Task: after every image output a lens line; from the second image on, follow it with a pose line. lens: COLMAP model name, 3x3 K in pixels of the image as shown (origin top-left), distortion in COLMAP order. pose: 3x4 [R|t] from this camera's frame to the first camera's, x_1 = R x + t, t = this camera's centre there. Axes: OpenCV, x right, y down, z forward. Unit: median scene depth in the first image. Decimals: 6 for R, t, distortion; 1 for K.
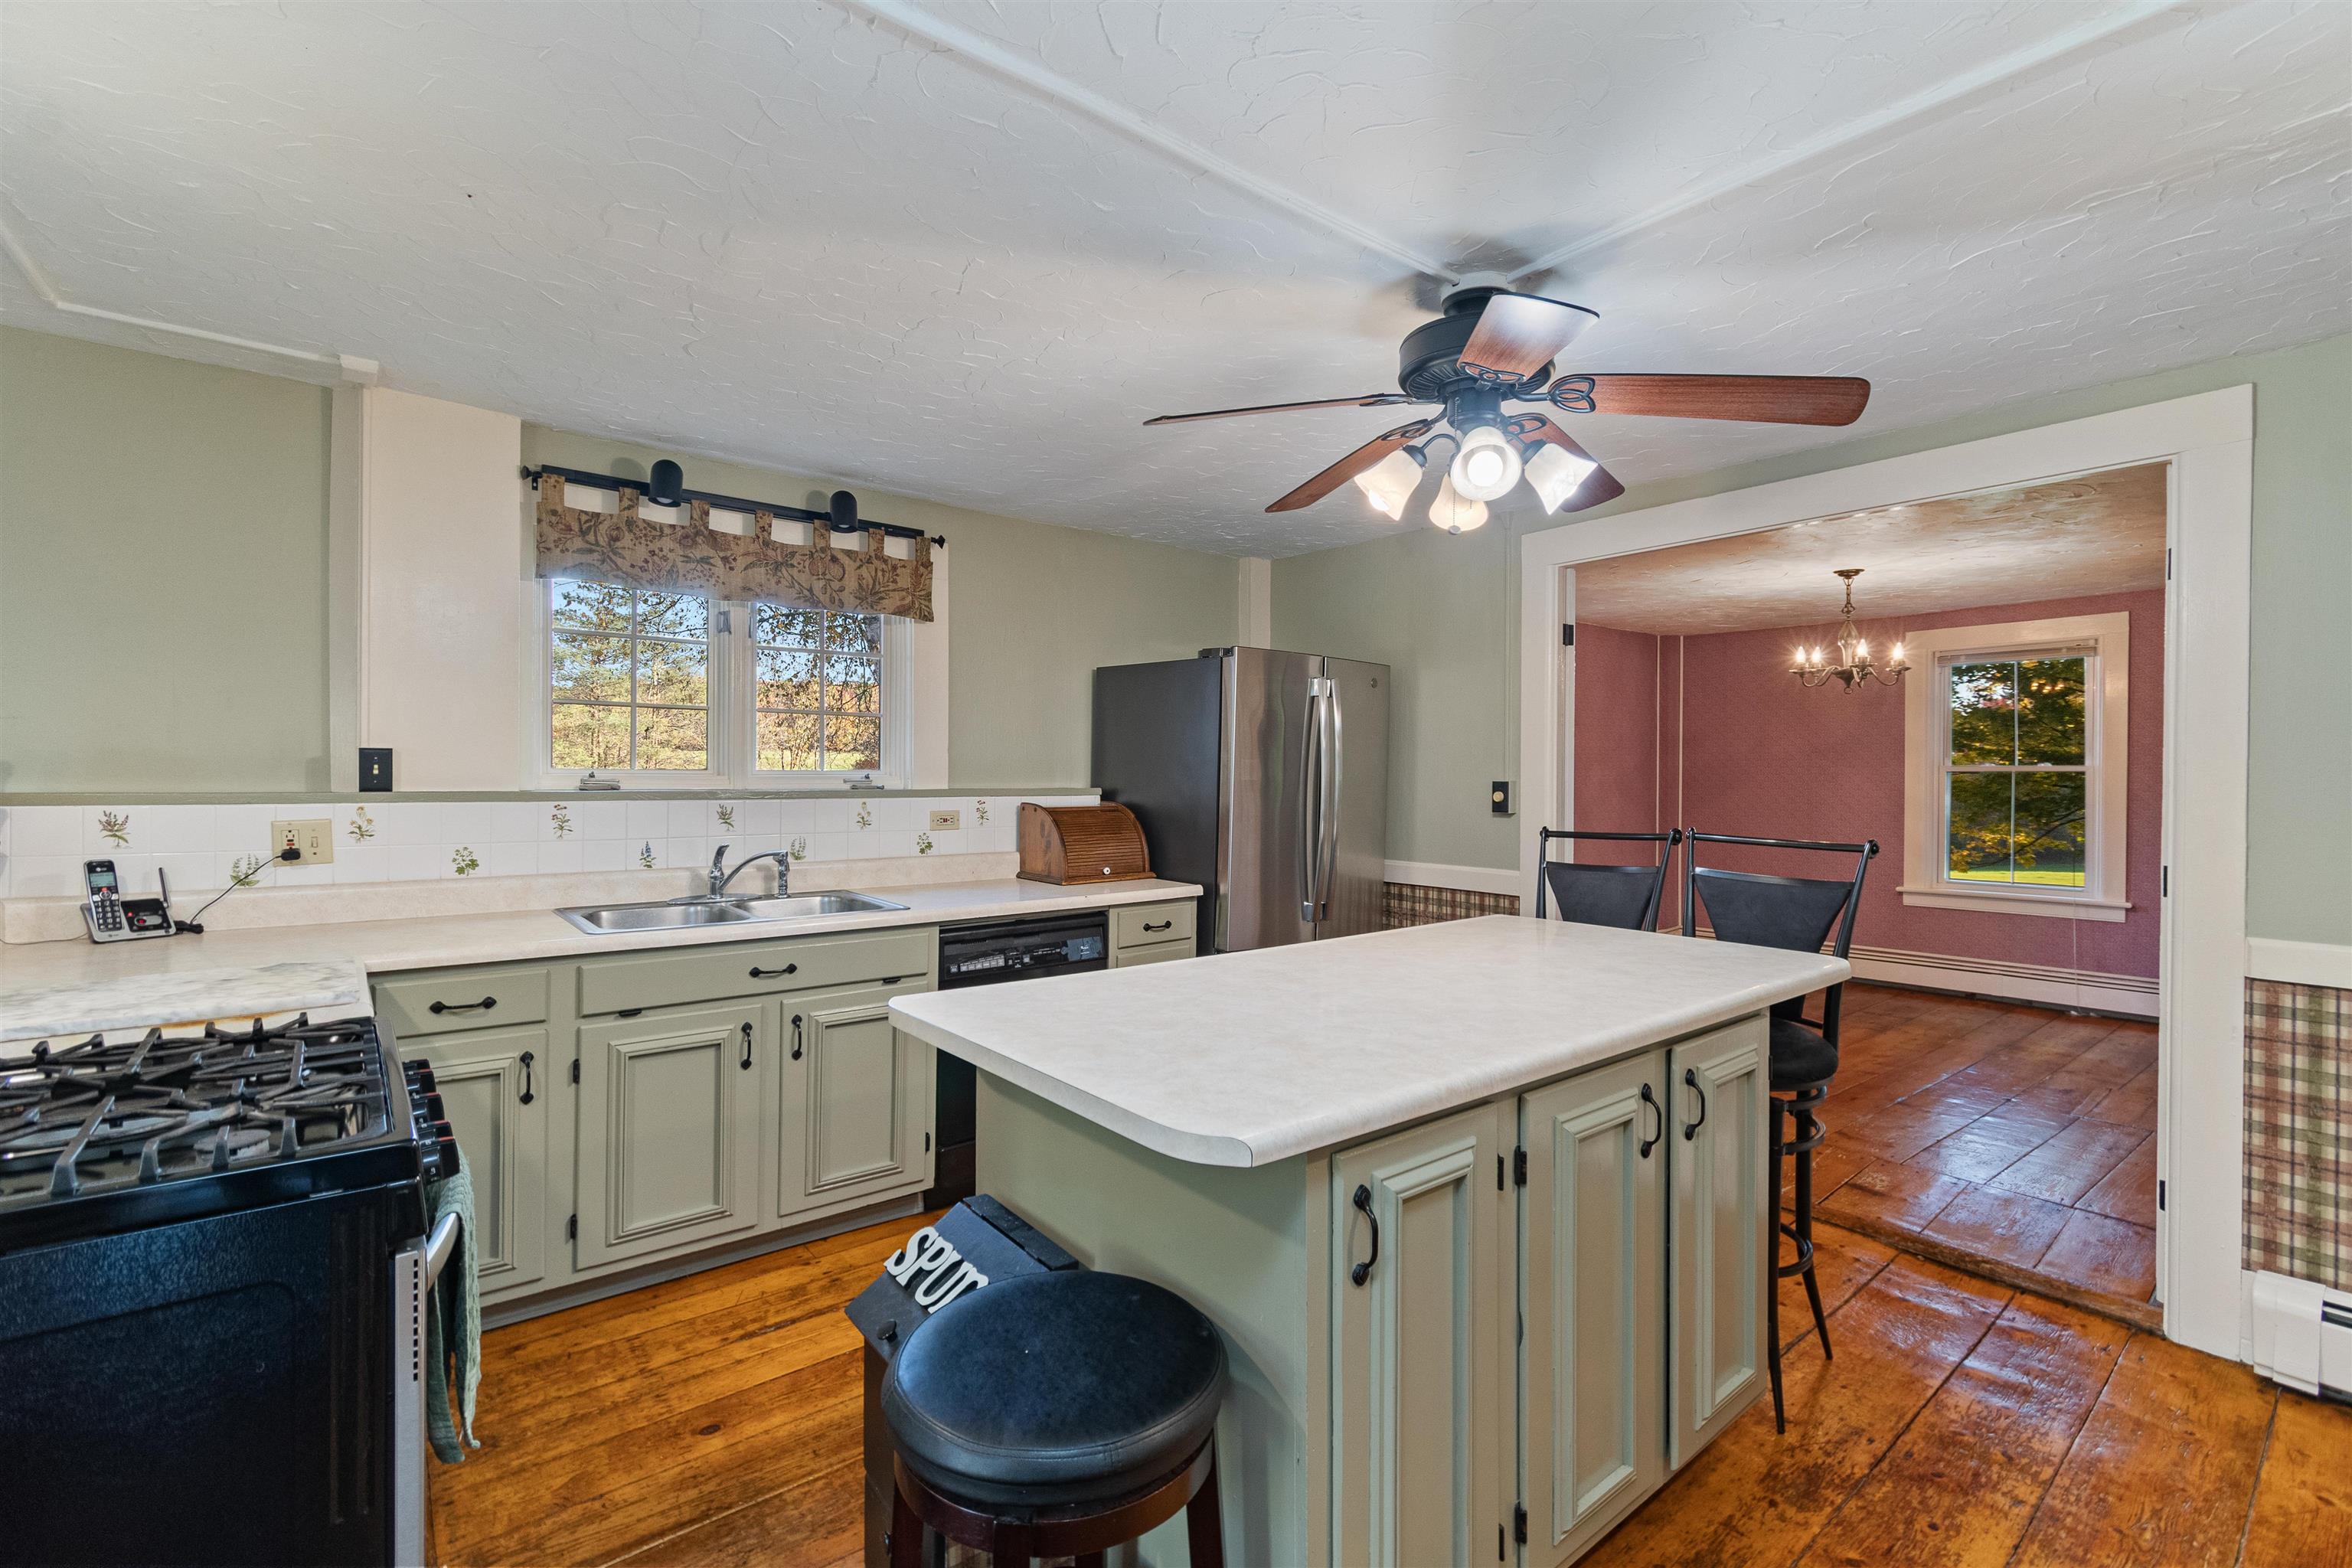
lens RADIAL K [[1034.7, 0, 1194.1], [0, 1034.7, 779.3], [0, 0, 1]] dist [0.000907, -0.000348]
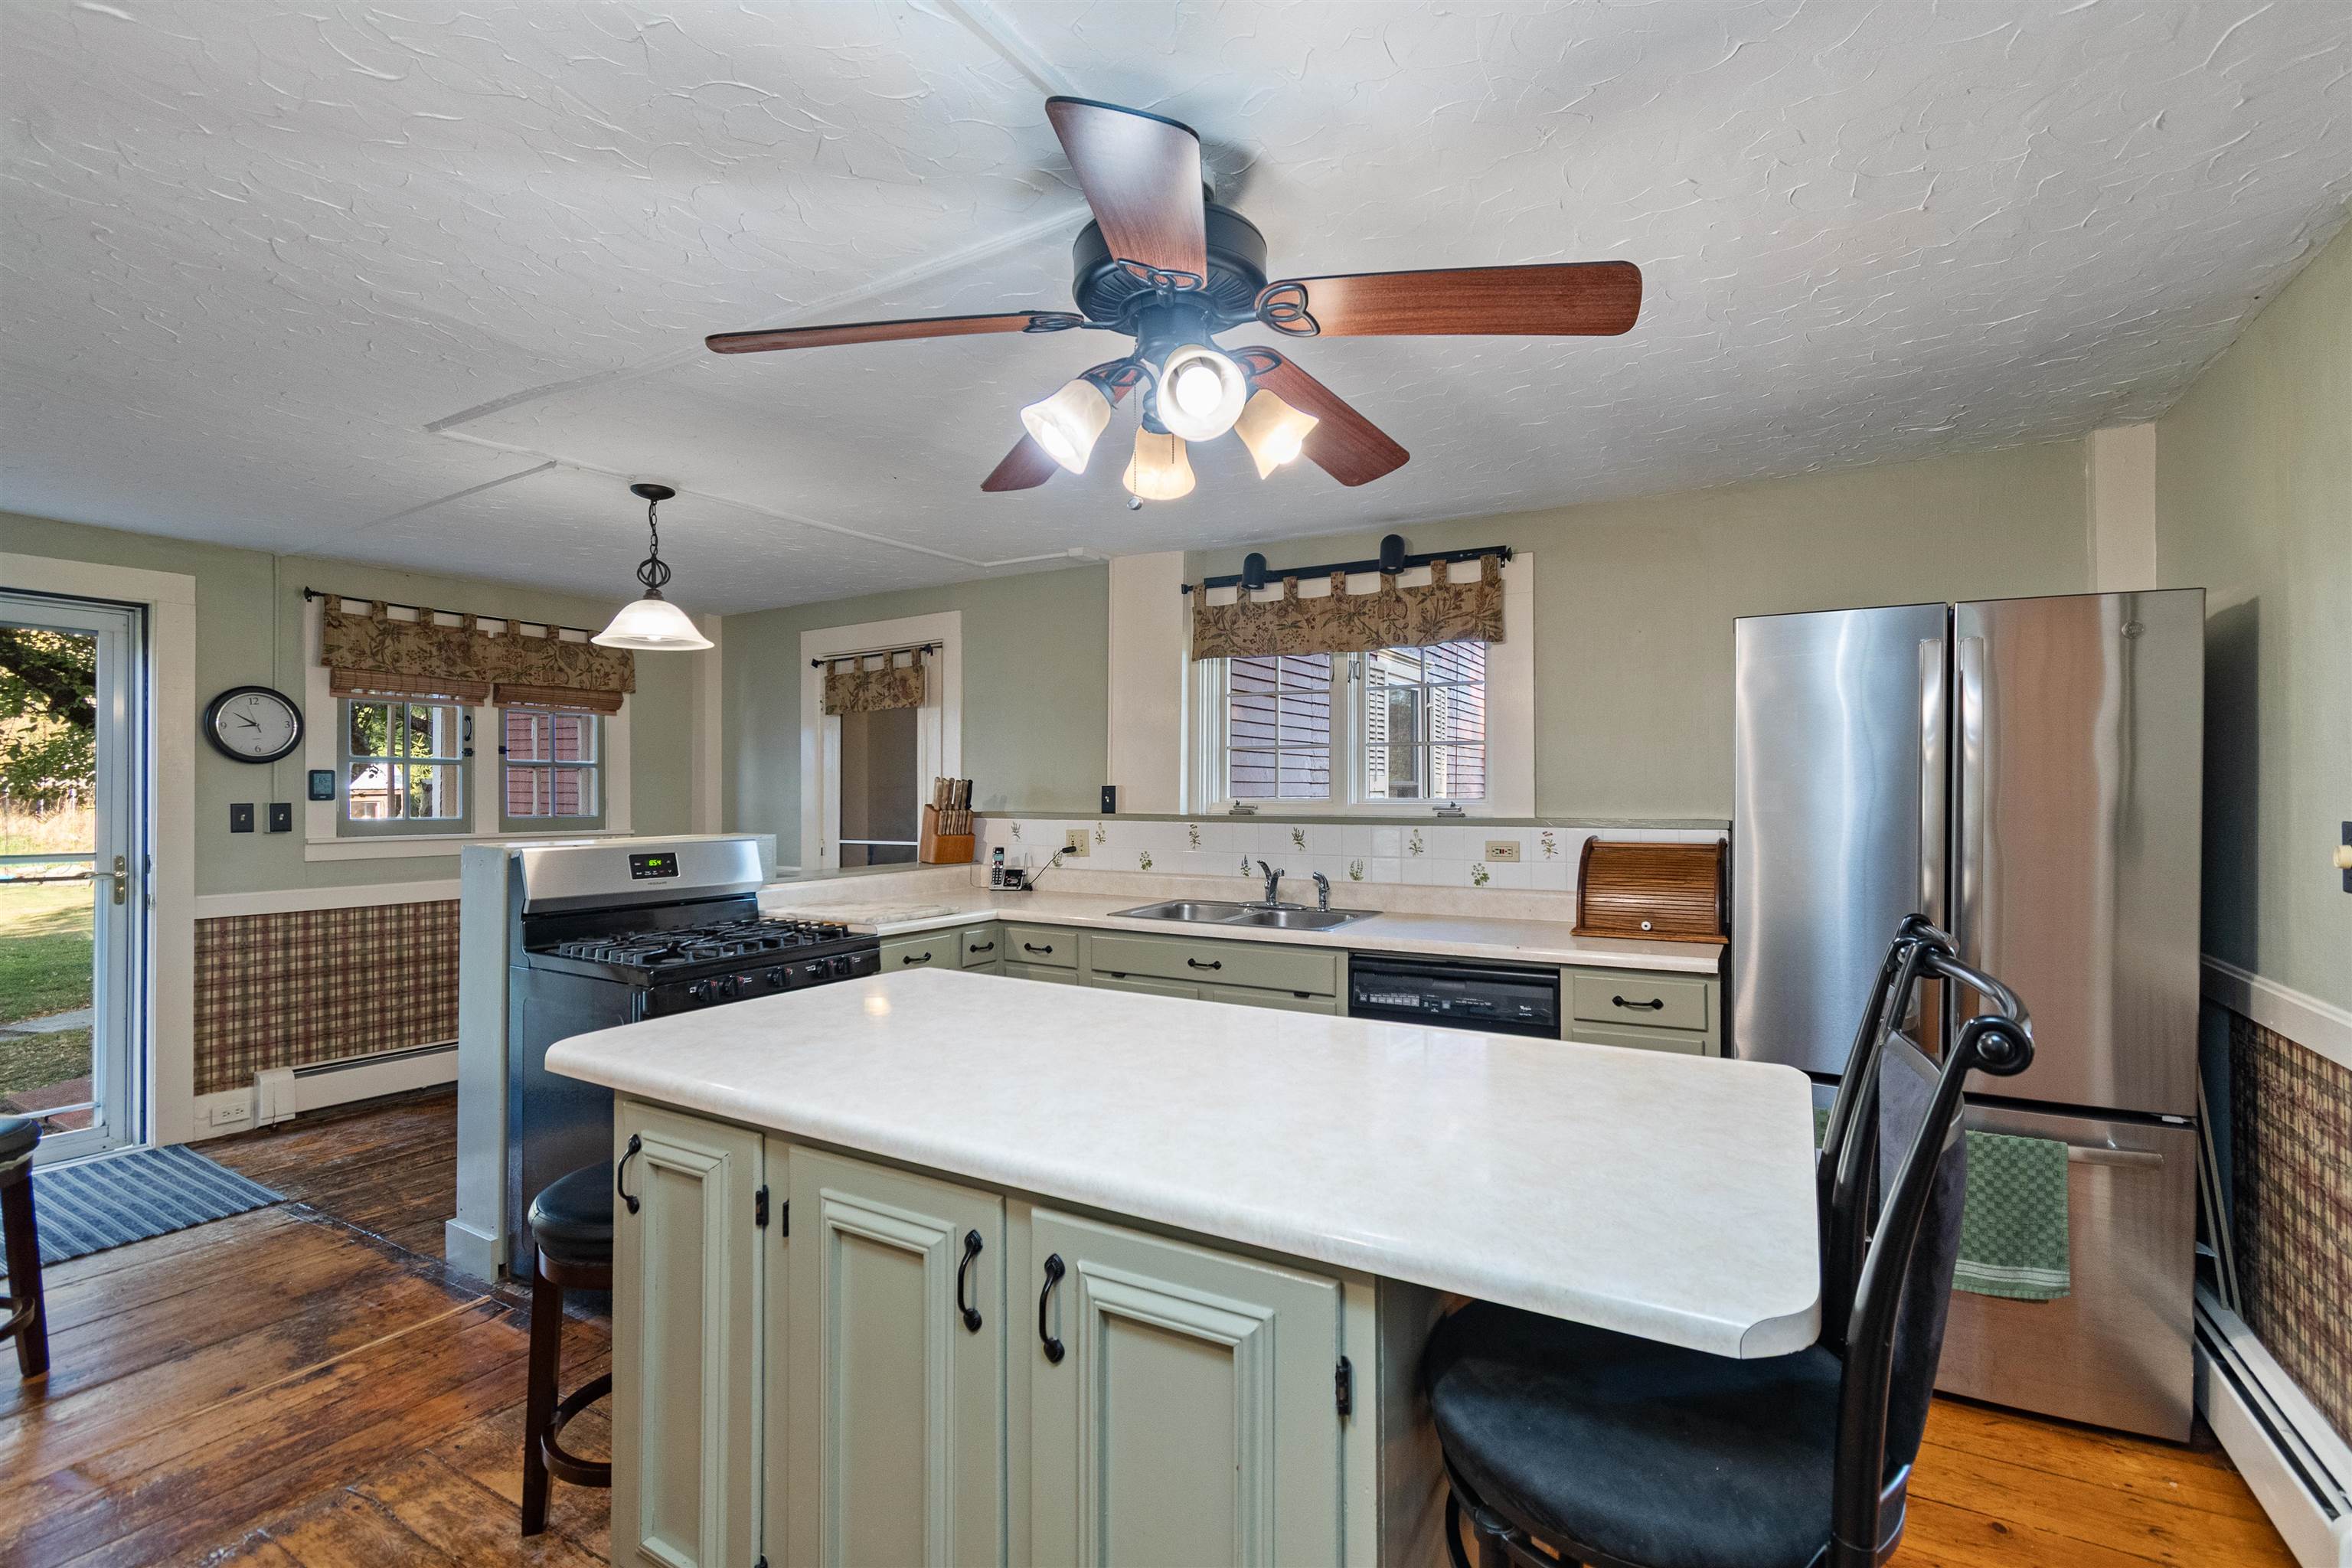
lens RADIAL K [[1044.9, 0, 1183.1], [0, 1044.9, 779.4], [0, 0, 1]] dist [-0.000365, -0.001003]
pose [[0.349724, -0.019342, -0.936653, 0.640747], [-0.003555, 0.999752, -0.021973, -0.004471], [0.936846, 0.011015, 0.349568, 0.470630]]
